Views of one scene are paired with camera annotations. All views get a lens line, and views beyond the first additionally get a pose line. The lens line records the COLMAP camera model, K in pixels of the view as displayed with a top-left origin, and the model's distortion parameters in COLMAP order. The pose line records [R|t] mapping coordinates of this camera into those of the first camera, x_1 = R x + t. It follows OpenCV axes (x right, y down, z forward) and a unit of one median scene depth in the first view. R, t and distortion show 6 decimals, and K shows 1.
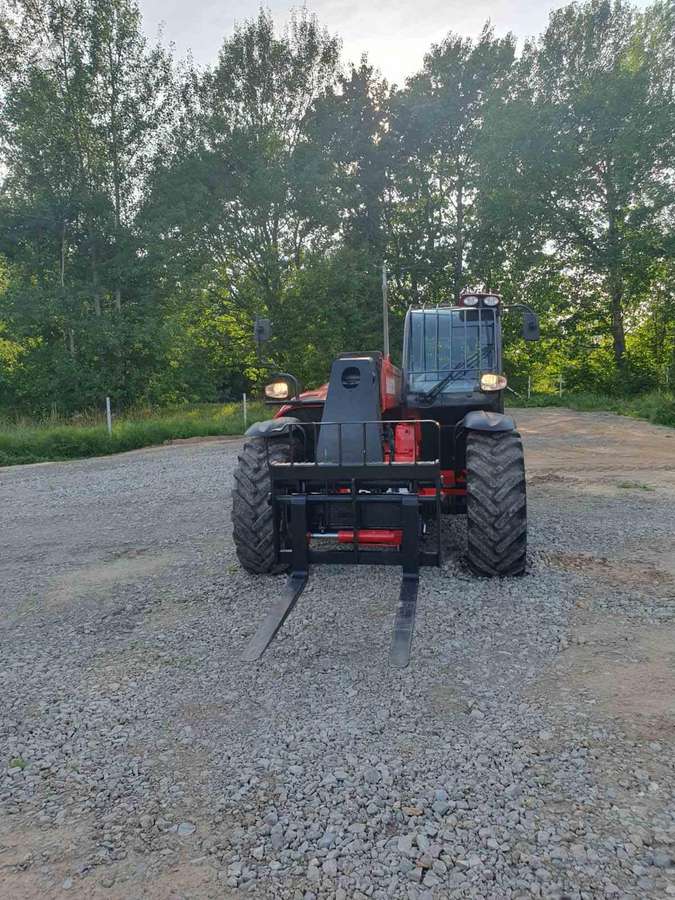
lens RADIAL K [[692.4, 0, 325.4], [0, 692.4, 457.9], [0, 0, 1]] dist [0.010087, 0.001270]
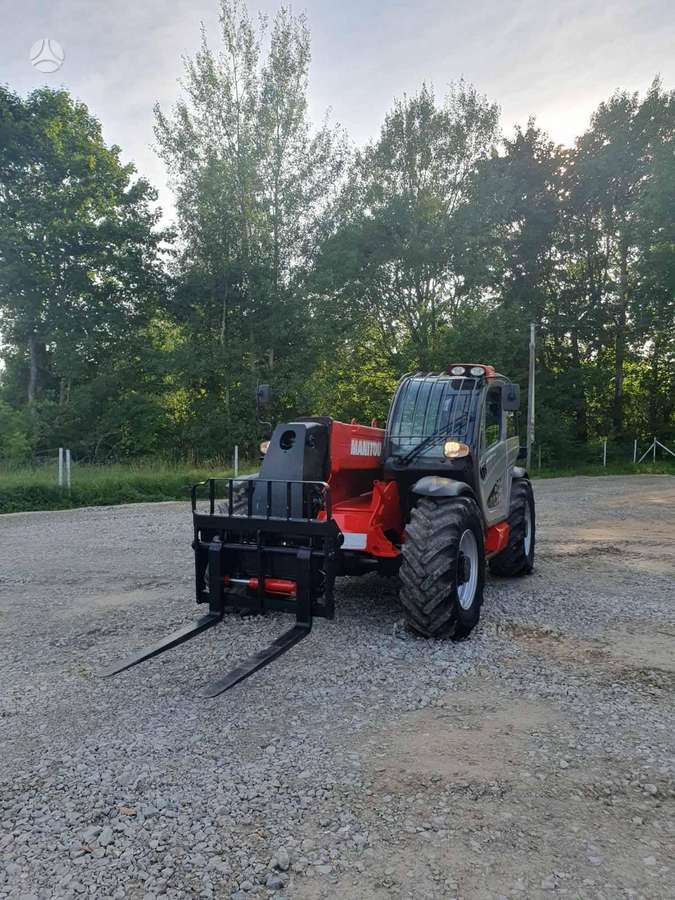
lens RADIAL K [[692.4, 0, 325.4], [0, 692.4, 457.9], [0, 0, 1]] dist [0.010087, 0.001270]
pose [[0.967944, 0.047408, -0.246651, 0.068193], [-0.065887, 0.995561, -0.067208, -0.003066], [0.242370, 0.081305, 0.966771, -0.010478]]
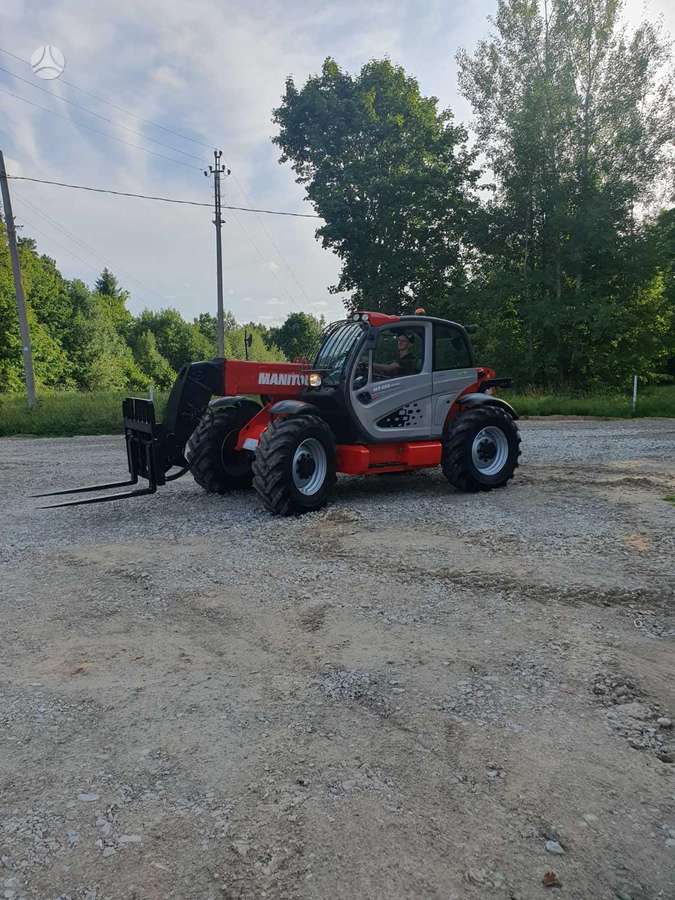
lens RADIAL K [[666.5, 0, 318.6], [0, 666.5, 449.5], [0, 0, 1]] dist [-0.000551, -0.001711]
pose [[0.664391, 0.133427, -0.735379, 0.272627], [-0.104036, 0.990867, 0.085790, -0.018284], [0.740109, 0.019508, 0.672204, 0.016904]]
